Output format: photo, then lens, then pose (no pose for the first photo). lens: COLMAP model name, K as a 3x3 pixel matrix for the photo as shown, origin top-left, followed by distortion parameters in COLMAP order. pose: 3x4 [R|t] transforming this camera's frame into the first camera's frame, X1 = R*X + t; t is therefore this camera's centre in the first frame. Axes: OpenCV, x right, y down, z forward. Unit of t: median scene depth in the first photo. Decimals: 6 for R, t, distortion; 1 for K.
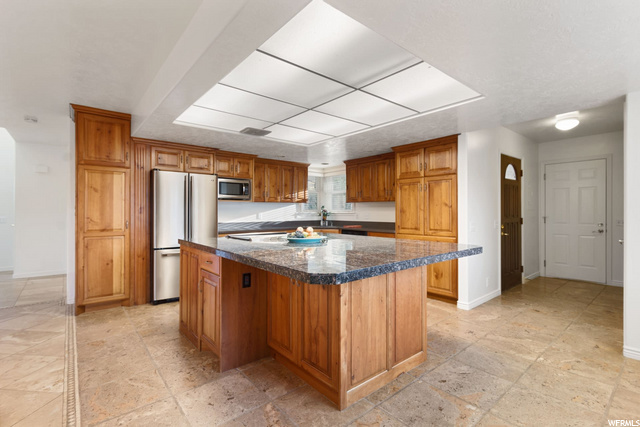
lens RADIAL K [[302.9, 0, 320.0], [0, 302.9, 213.5], [0, 0, 1]] dist [-0.001602, -0.000535]
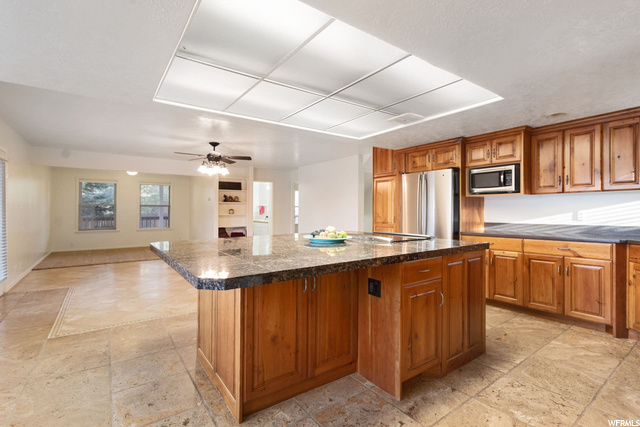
lens RADIAL K [[295.2, 0, 318.8], [0, 295.2, 209.1], [0, 0, 1]] dist [0.000025, -0.000059]
pose [[-0.068752, -0.003390, -0.997628, 0.616384], [-0.003333, 0.999989, -0.003169, -0.002083], [0.997628, 0.003108, -0.068763, 0.745099]]
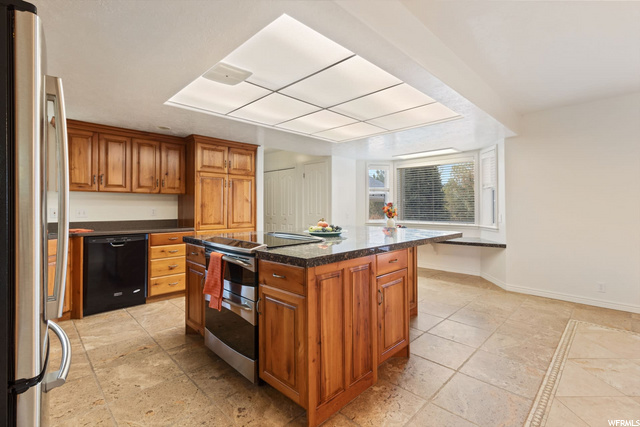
lens RADIAL K [[296.0, 0, 320.0], [0, 296.0, 213.5], [0, 0, 1]] dist [-0.022921, 0.000011]
pose [[-0.099972, -0.017840, 0.994830, -0.750686], [0.005589, 0.999813, 0.018491, 0.001107], [-0.994975, 0.007409, -0.099853, 0.805607]]
